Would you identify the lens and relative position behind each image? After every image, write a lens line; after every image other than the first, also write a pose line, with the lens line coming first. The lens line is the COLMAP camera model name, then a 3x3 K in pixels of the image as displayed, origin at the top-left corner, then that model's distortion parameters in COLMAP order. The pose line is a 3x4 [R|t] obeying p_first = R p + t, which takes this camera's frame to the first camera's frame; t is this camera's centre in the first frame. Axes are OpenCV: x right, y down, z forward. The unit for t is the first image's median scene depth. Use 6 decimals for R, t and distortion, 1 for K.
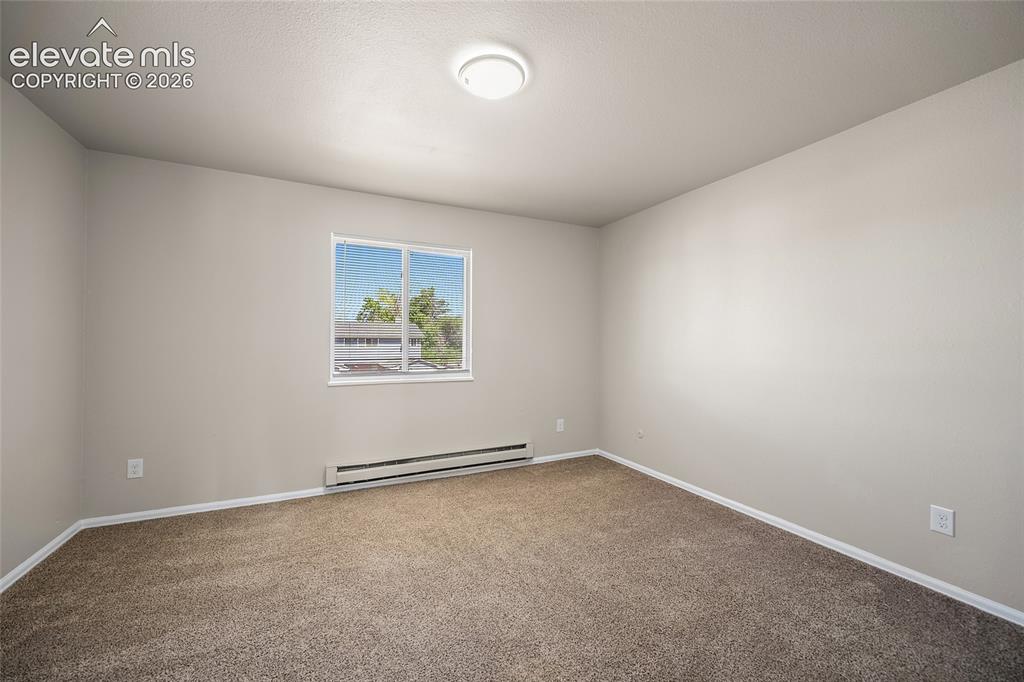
lens RADIAL K [[424.4, 0, 518.4], [0, 424.4, 336.0], [0, 0, 1]] dist [-0.005602, 0.001961]
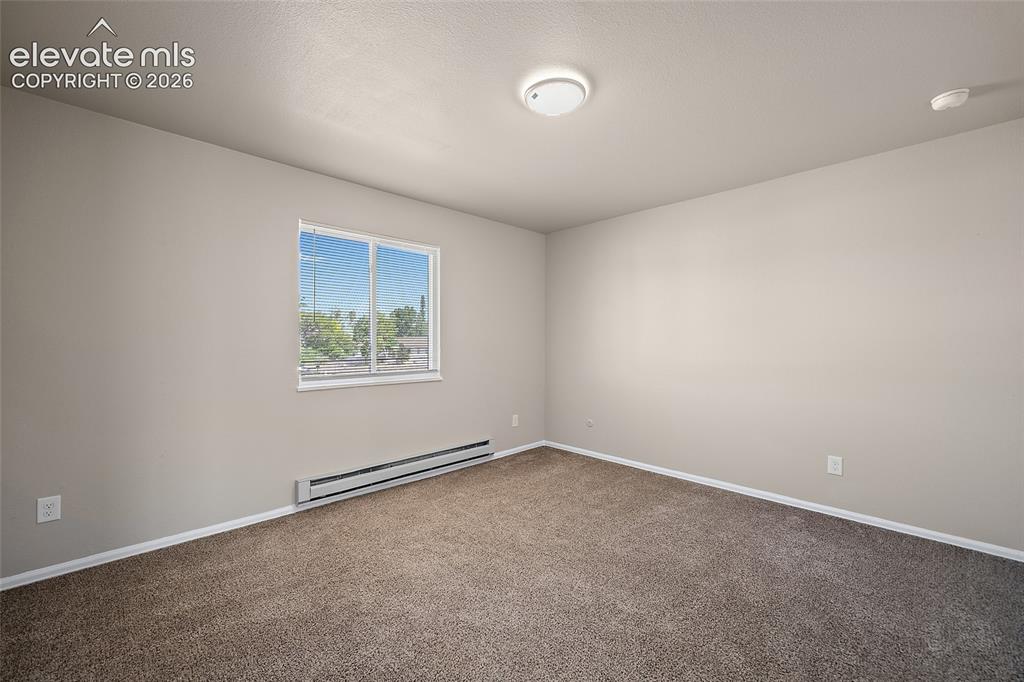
lens RADIAL K [[424.4, 0, 528.4], [0, 424.4, 343.1], [0, 0, 1]] dist [-0.005602, 0.001961]
pose [[0.944678, -0.005416, 0.327953, -0.282384], [-0.000078, 0.999860, 0.016736, 0.001521], [-0.327998, -0.015836, 0.944546, 0.001456]]
